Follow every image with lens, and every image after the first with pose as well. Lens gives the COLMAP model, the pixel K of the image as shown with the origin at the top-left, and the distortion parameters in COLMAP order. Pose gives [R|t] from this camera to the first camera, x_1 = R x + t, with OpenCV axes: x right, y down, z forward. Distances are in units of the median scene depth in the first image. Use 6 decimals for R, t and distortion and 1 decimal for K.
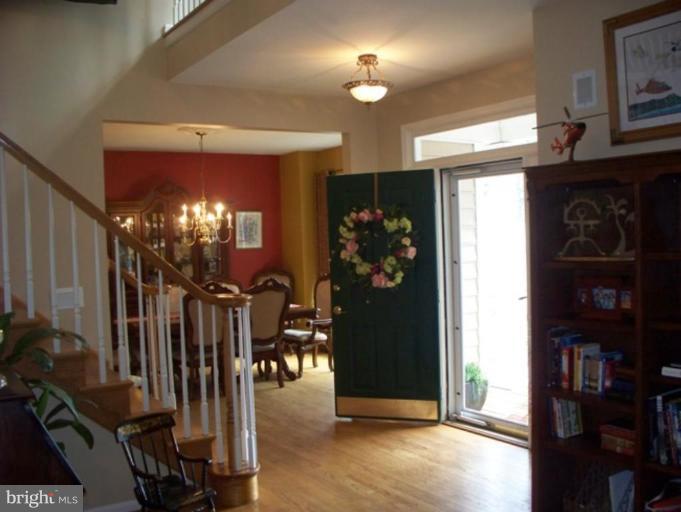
lens RADIAL K [[722.4, 0, 340.5], [0, 722.4, 256.0], [0, 0, 1]] dist [-0.207838, 0.211907]
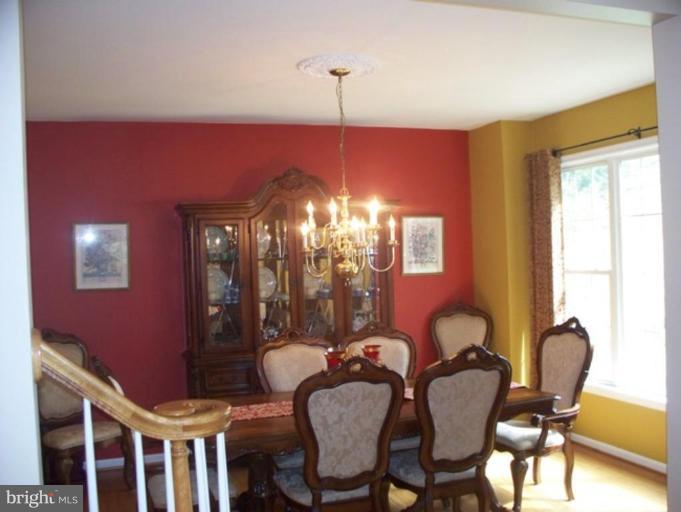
lens RADIAL K [[722.4, 0, 340.5], [0, 722.4, 256.0], [0, 0, 1]] dist [-0.207838, 0.211907]
pose [[0.974570, 0.000308, -0.224084, -0.065946], [-0.003745, 0.999882, -0.014911, -0.020443], [0.224053, 0.015371, 0.974456, 0.429879]]
